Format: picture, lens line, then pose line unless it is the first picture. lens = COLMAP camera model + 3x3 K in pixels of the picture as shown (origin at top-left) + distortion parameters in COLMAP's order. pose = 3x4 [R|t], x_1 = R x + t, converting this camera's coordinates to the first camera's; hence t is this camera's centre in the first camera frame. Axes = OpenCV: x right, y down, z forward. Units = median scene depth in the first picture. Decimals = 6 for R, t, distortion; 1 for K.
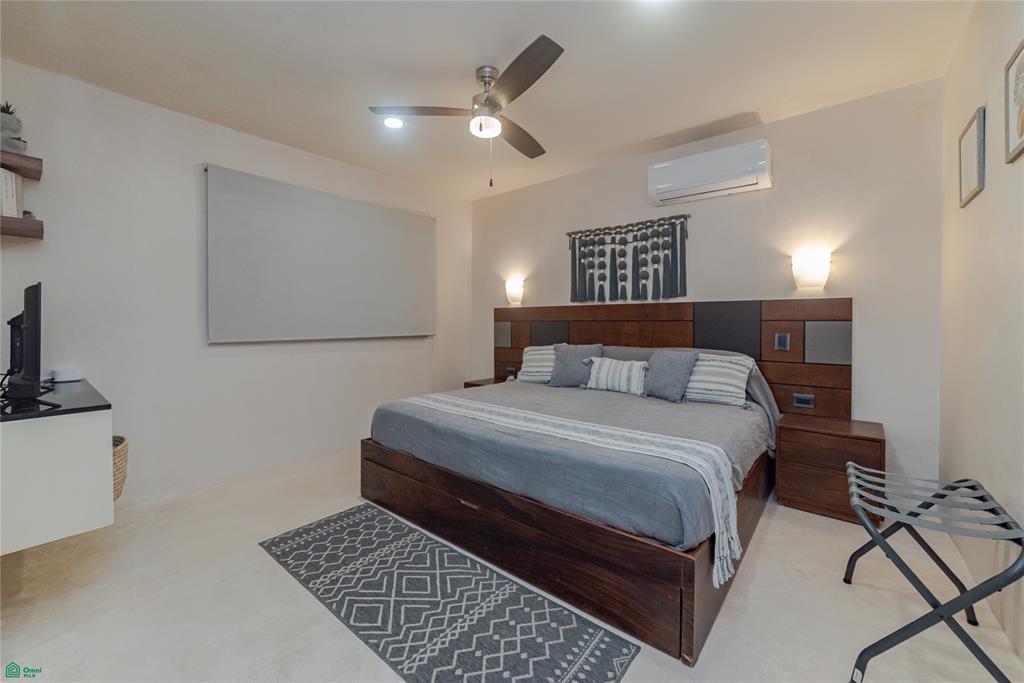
lens RADIAL K [[415.1, 0, 503.9], [0, 415.1, 327.8], [0, 0, 1]] dist [-0.032492, 0.012480]
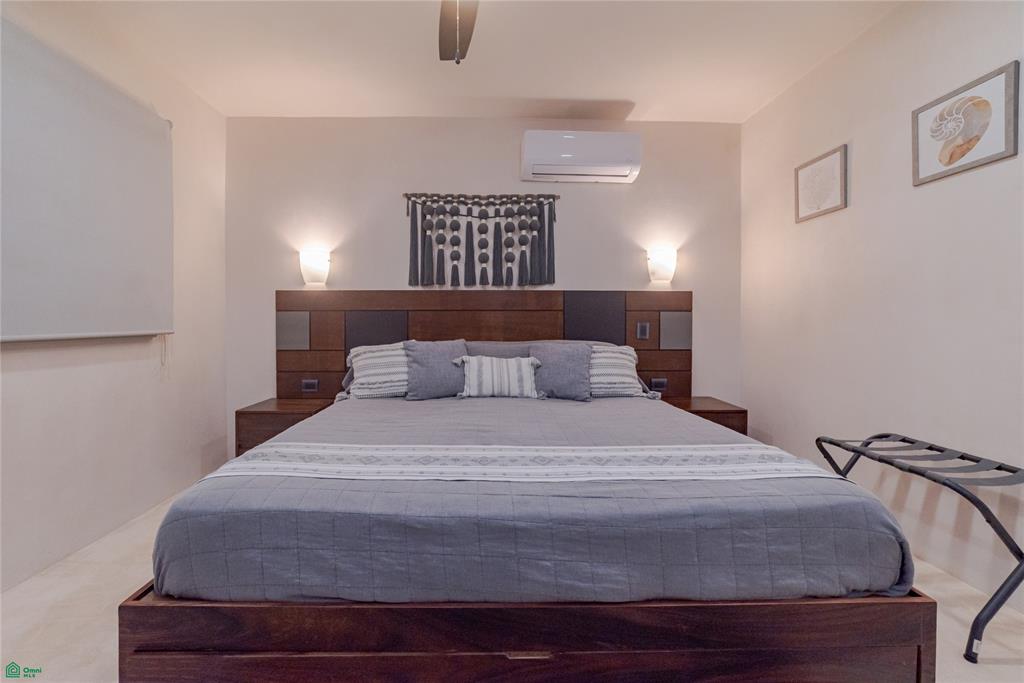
lens RADIAL K [[415.1, 0, 503.9], [0, 415.1, 327.8], [0, 0, 1]] dist [-0.032492, 0.012480]
pose [[0.745691, -0.013187, 0.666161, -0.249268], [0.008622, 0.999911, 0.010143, 0.010366], [-0.666236, -0.001820, 0.745739, 0.367198]]
